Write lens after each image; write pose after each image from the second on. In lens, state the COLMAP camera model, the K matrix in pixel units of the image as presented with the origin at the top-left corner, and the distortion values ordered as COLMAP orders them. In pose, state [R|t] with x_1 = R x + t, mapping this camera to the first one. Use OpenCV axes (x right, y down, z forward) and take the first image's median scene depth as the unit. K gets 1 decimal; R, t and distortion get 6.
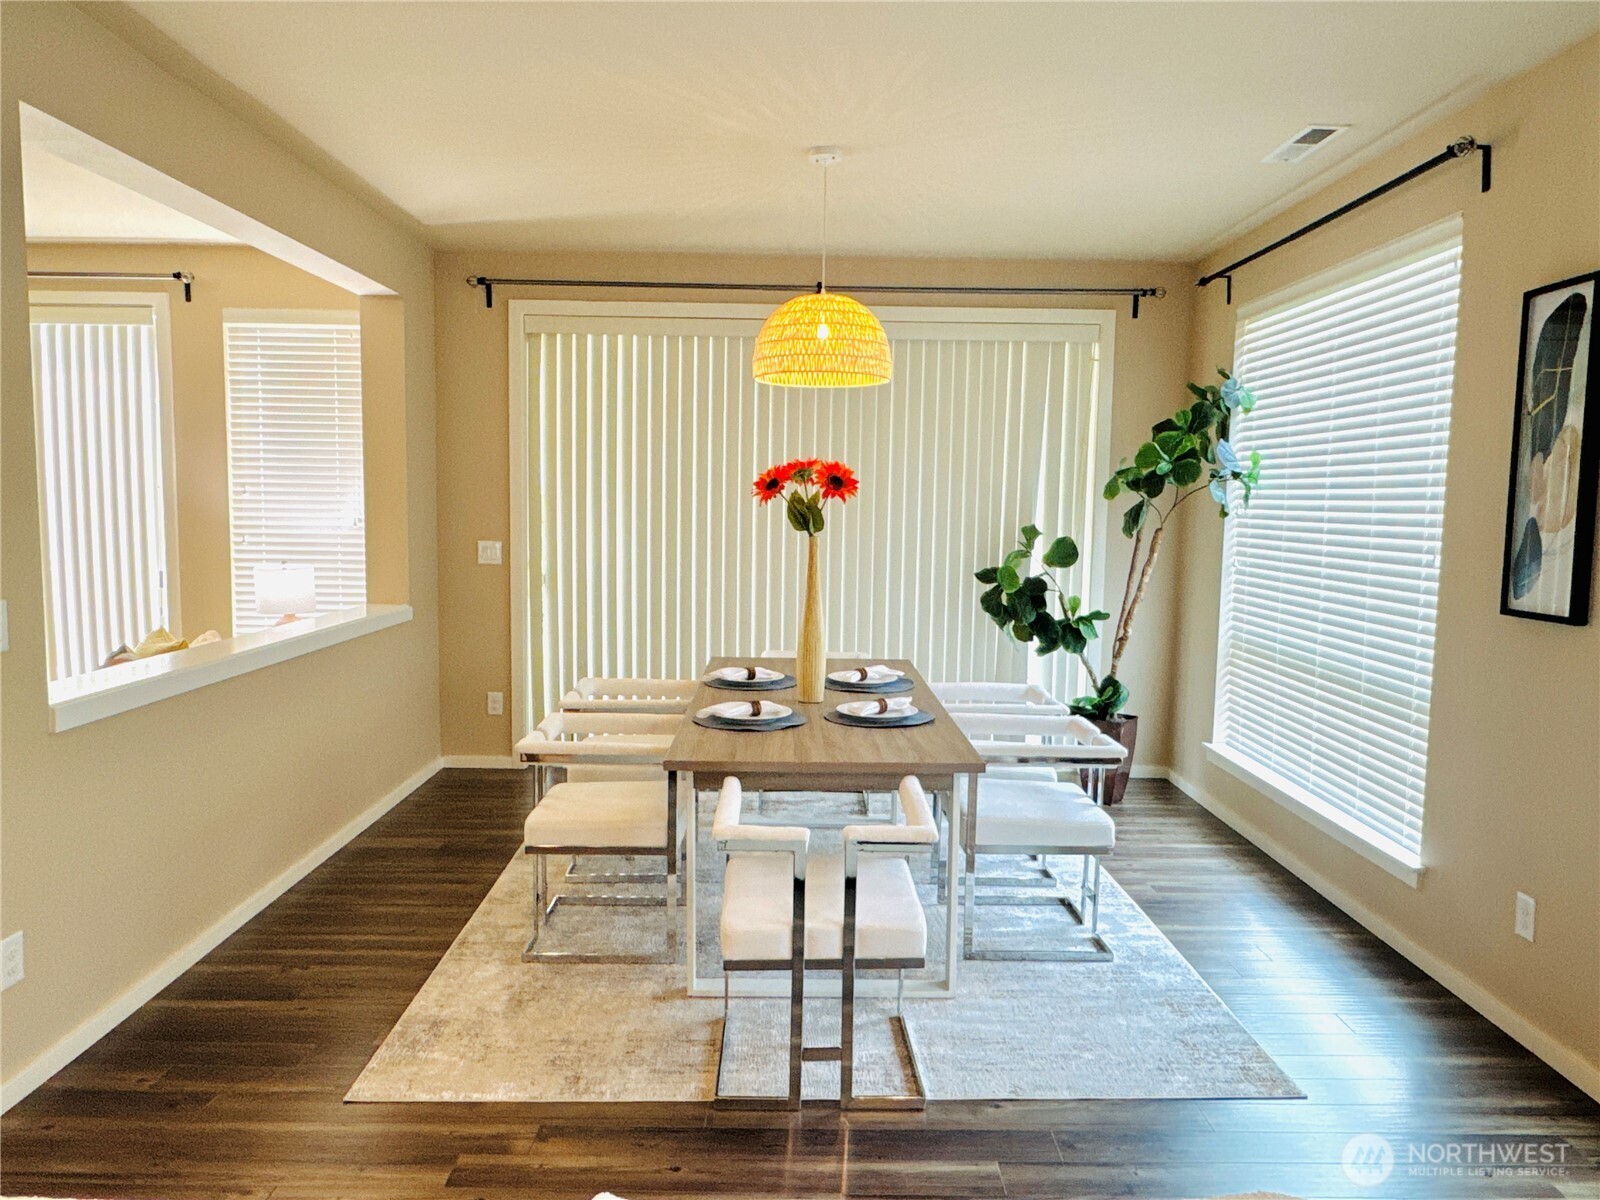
lens RADIAL K [[1137.6, 0, 799.0], [0, 1137.6, 599.0], [0, 0, 1]] dist [-0.008145, 0.013534]
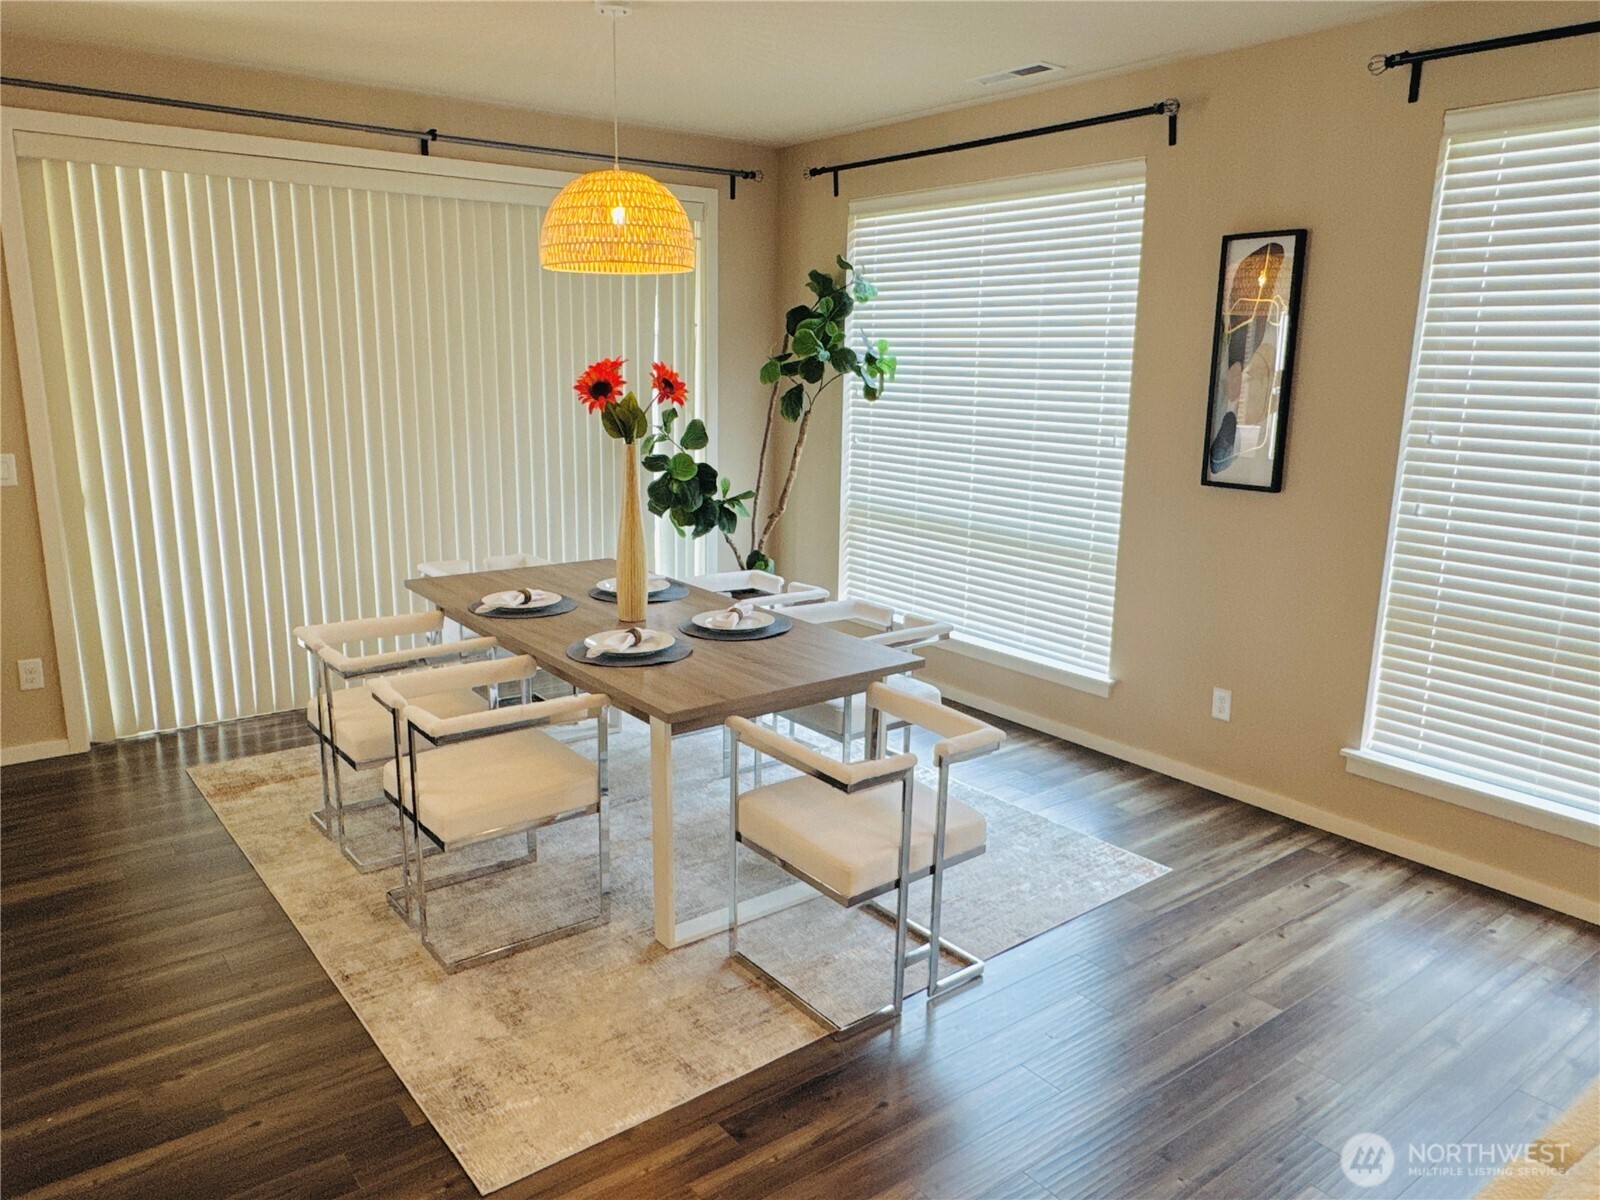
lens RADIAL K [[1137.6, 0, 800.0], [0, 1137.6, 601.1], [0, 0, 1]] dist [-0.008145, 0.013534]
pose [[0.799002, -0.131600, 0.586751, -0.477037], [0.050669, 0.987023, 0.152378, -0.068475], [-0.599190, -0.092020, 0.795301, 0.188472]]
